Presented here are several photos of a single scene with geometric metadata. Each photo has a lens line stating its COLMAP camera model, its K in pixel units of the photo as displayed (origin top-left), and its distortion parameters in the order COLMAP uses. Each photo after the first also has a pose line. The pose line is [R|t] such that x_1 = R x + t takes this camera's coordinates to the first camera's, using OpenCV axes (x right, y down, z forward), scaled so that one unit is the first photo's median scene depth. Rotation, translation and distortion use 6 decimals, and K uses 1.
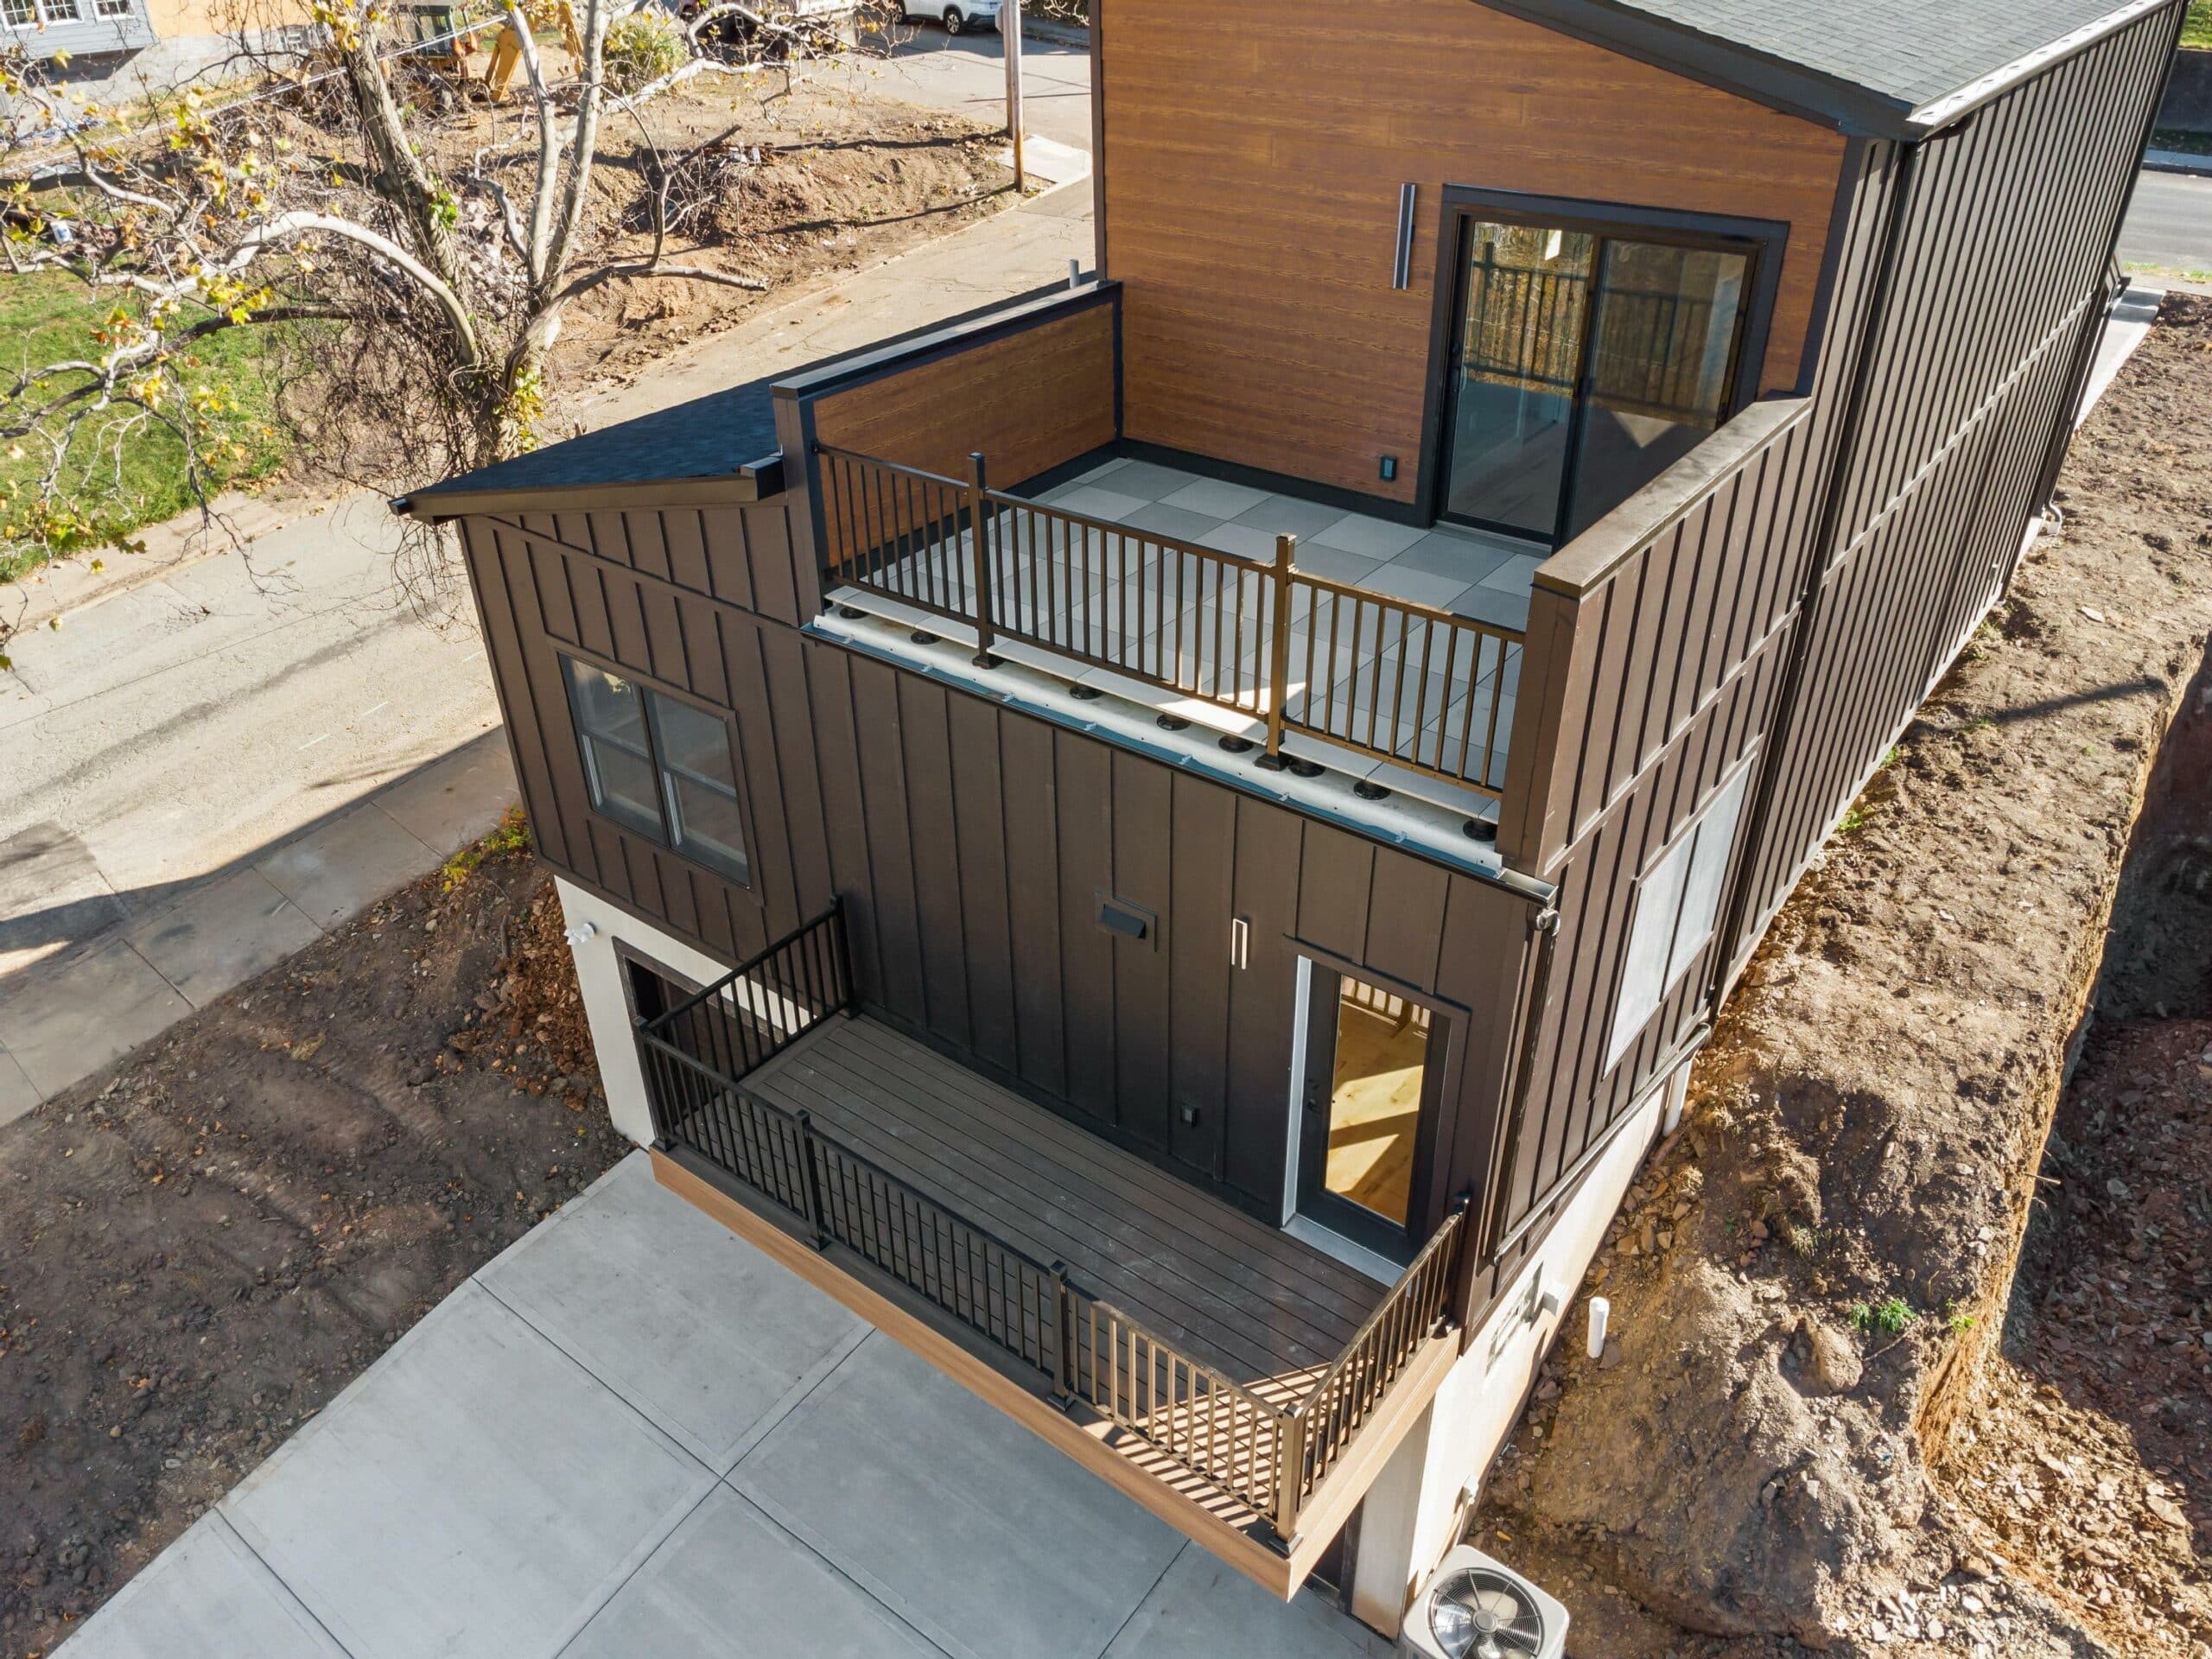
lens RADIAL K [[1538.2, 0, 1106.0], [0, 1538.2, 829.5], [0, 0, 1]] dist [0.010475, -0.006222]
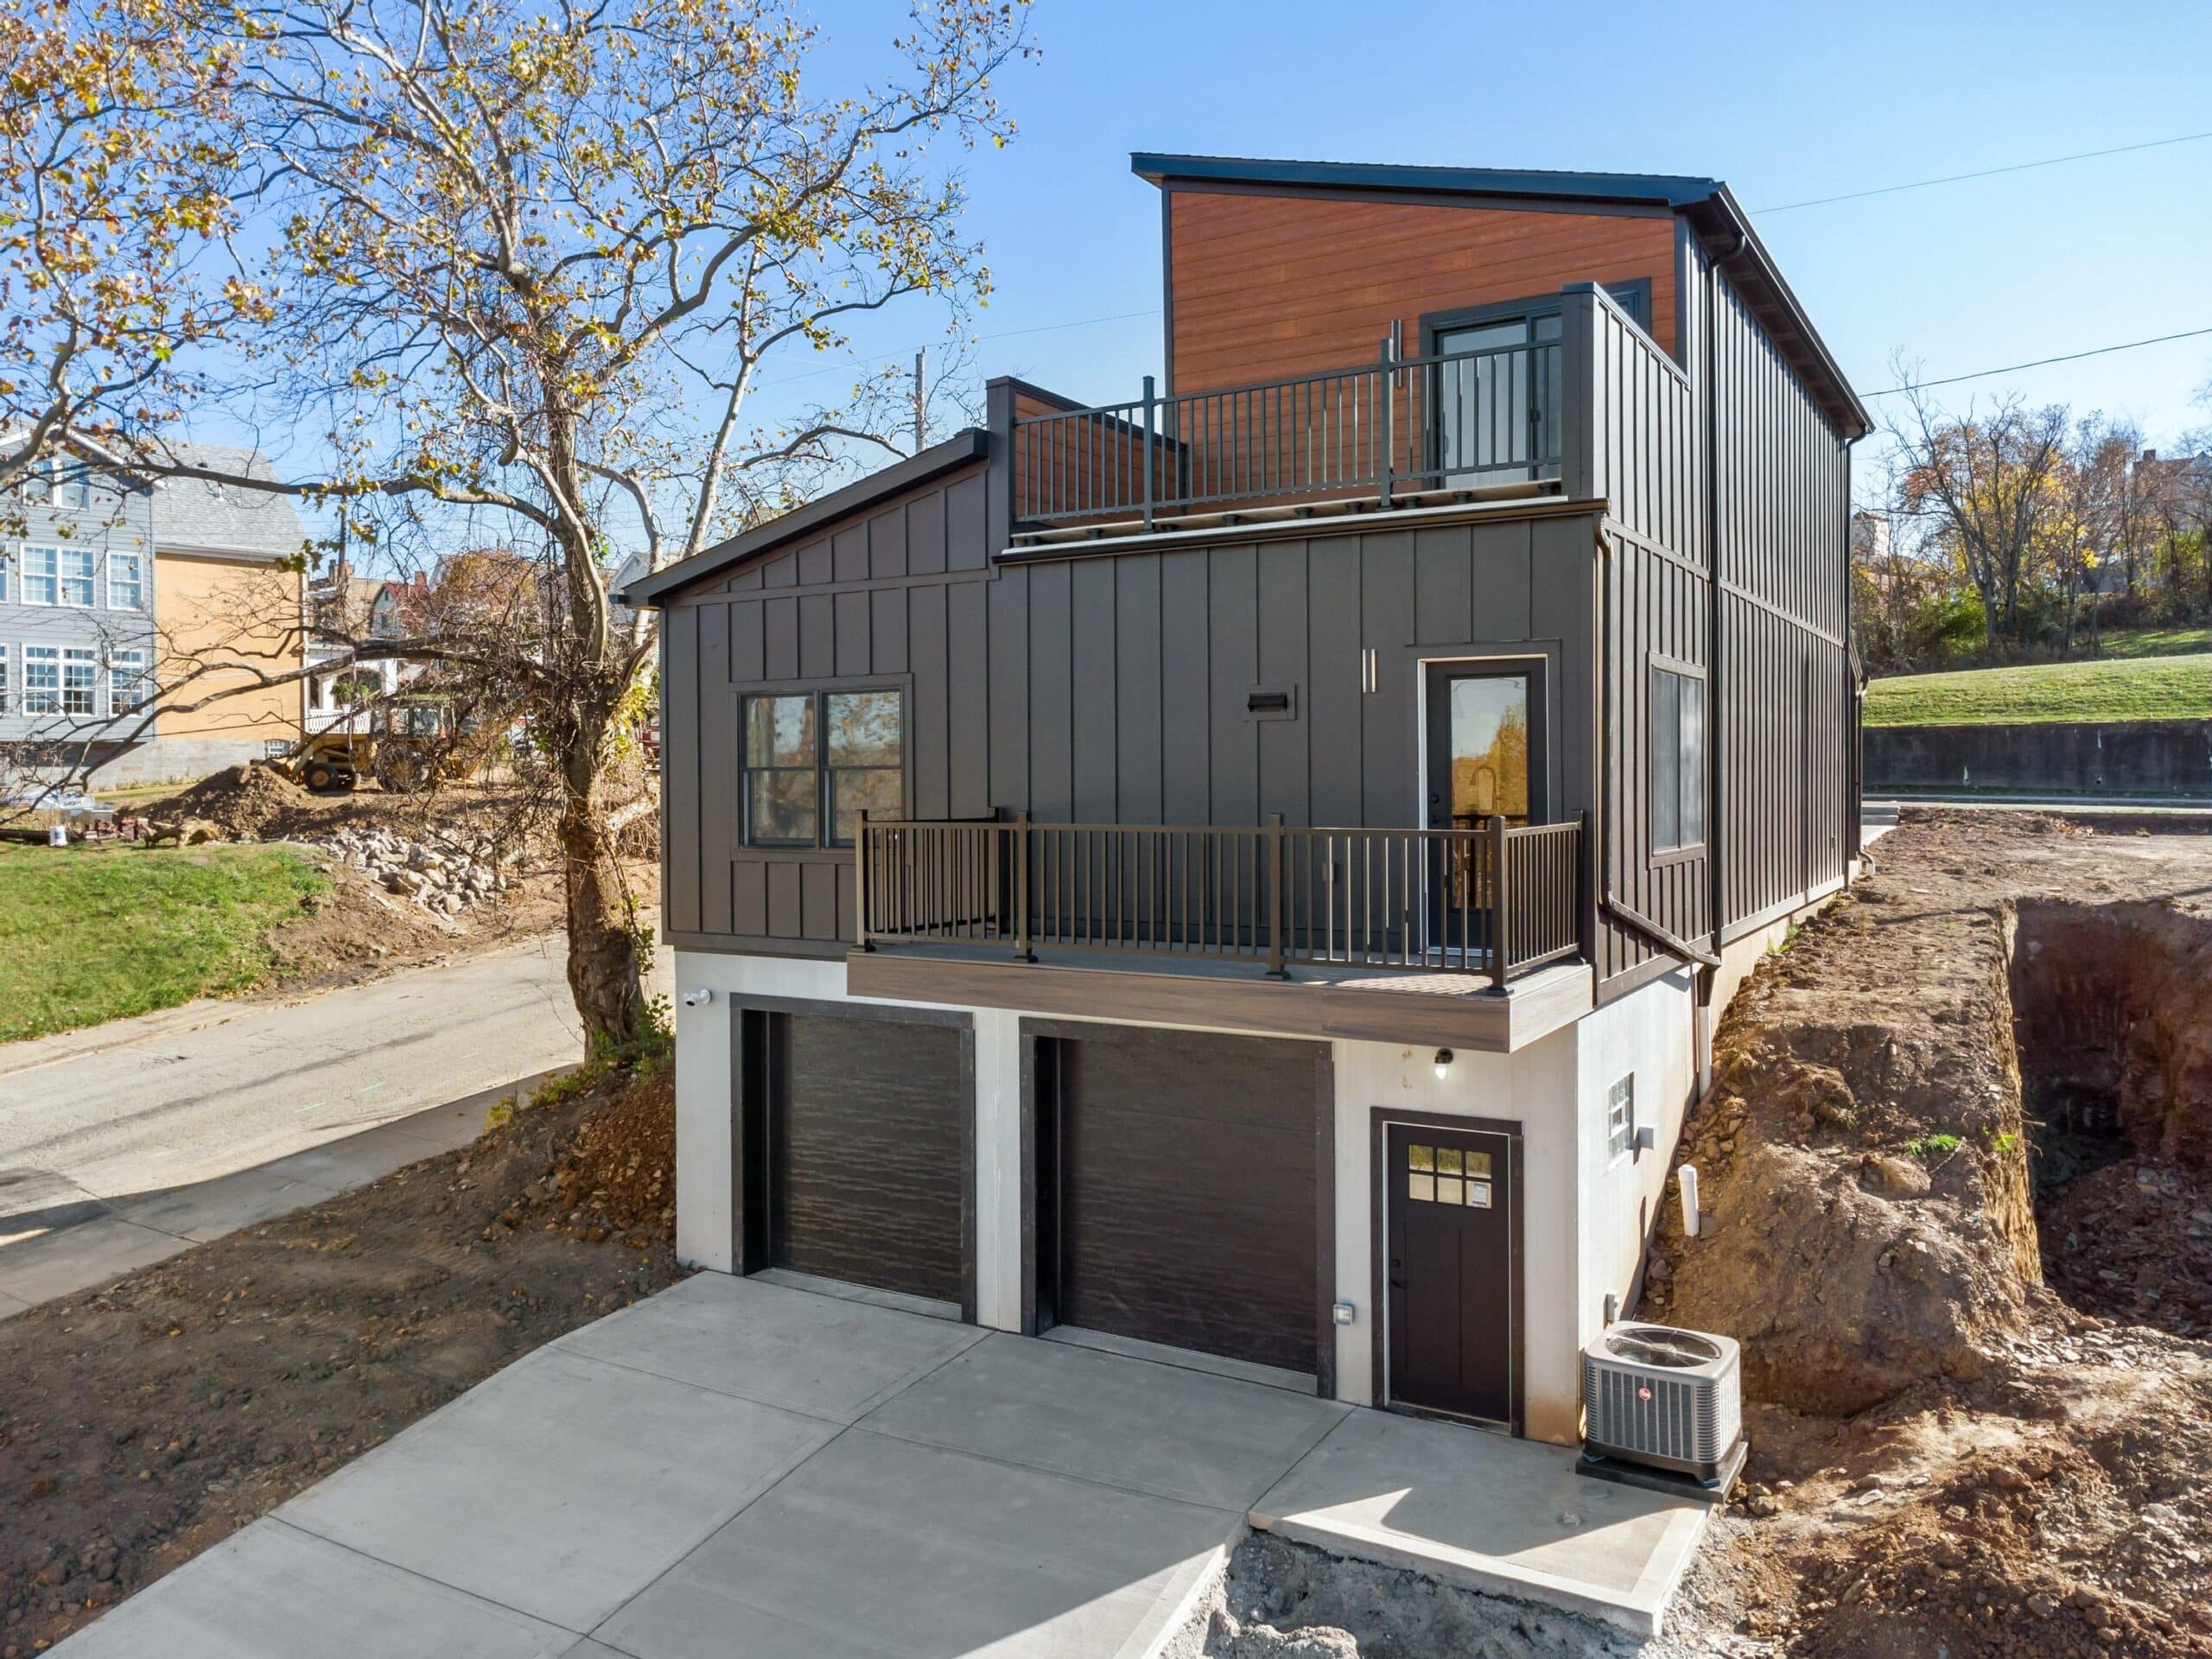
lens RADIAL K [[1557.6, 0, 1106.0], [0, 1557.6, 829.5], [0, 0, 1]] dist [0.002988, 0.003118]
pose [[0.994083, 0.000226, 0.108624, -0.197010], [0.054582, 0.863543, -0.501312, 0.595984], [-0.093915, 0.504274, 0.858421, -0.027688]]
